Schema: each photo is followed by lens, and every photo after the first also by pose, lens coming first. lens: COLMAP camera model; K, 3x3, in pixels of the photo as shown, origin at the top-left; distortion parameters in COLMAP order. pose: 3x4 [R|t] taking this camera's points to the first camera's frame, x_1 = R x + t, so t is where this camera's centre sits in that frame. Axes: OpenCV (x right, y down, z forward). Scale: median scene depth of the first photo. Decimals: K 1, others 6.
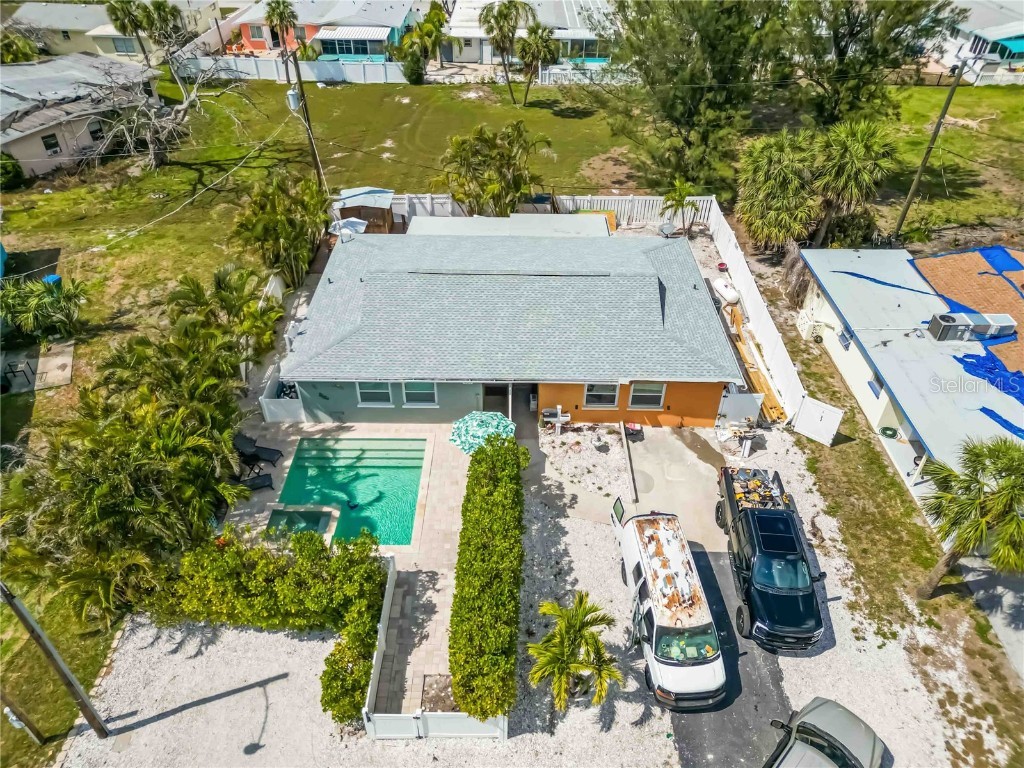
lens RADIAL K [[743.2, 0, 515.4], [0, 743.2, 338.7], [0, 0, 1]] dist [0.069507, -0.000816]
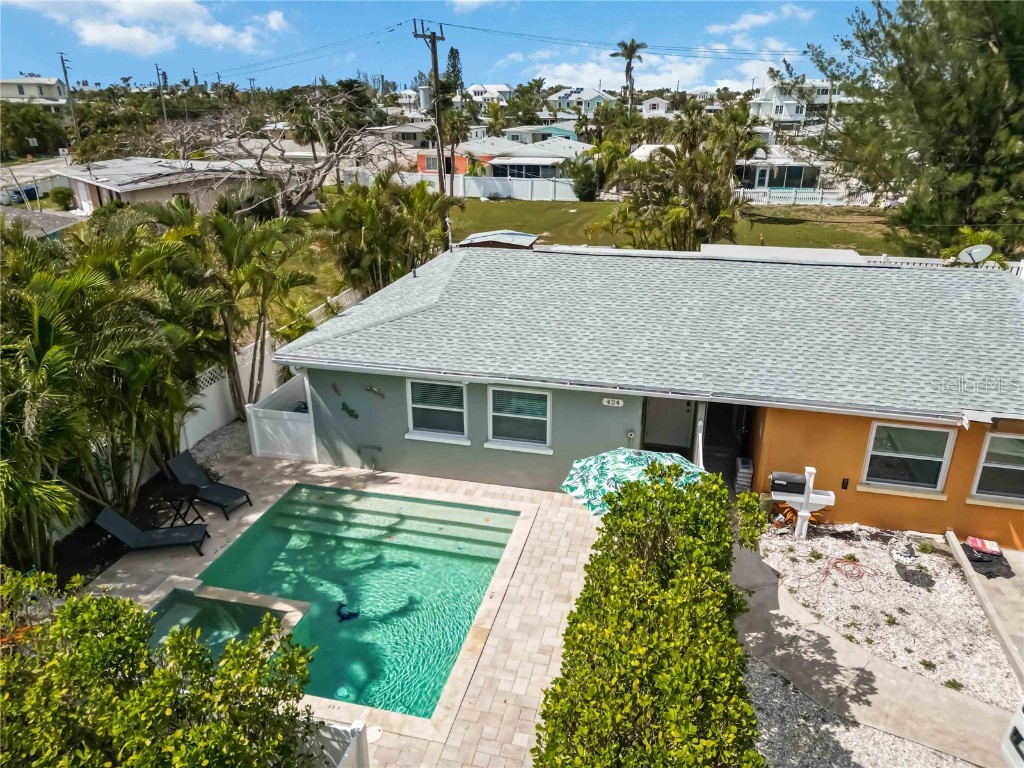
lens RADIAL K [[705.3, 0, 512.0], [0, 705.3, 384.0], [0, 0, 1]] dist [0.062001, -0.048227]
pose [[0.970799, 0.070817, -0.229205, -0.022097], [-0.123582, 0.966536, -0.224803, 0.157172], [0.205615, 0.246564, 0.947063, 0.517294]]
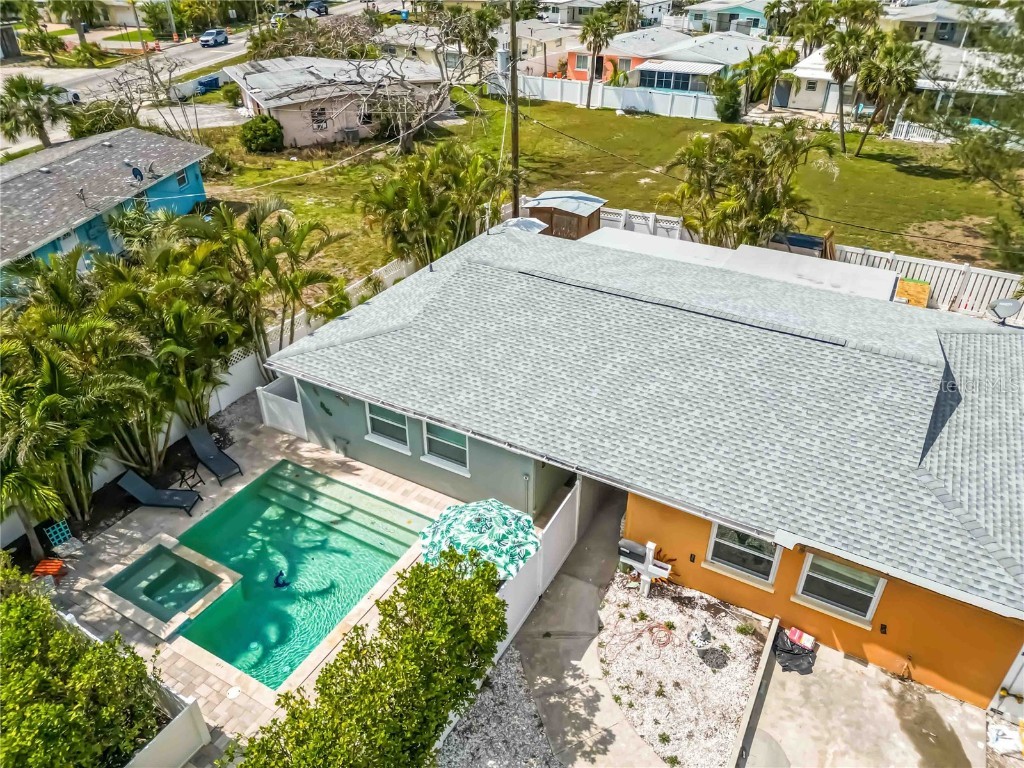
lens RADIAL K [[712.4, 0, 533.4], [0, 712.4, 365.1], [0, 0, 1]] dist [0.069662, -0.047128]
pose [[0.879669, 0.236770, -0.412459, 0.160360], [-0.270681, 0.962348, -0.024863, 0.003721], [0.391042, 0.133516, 0.910637, 0.474612]]
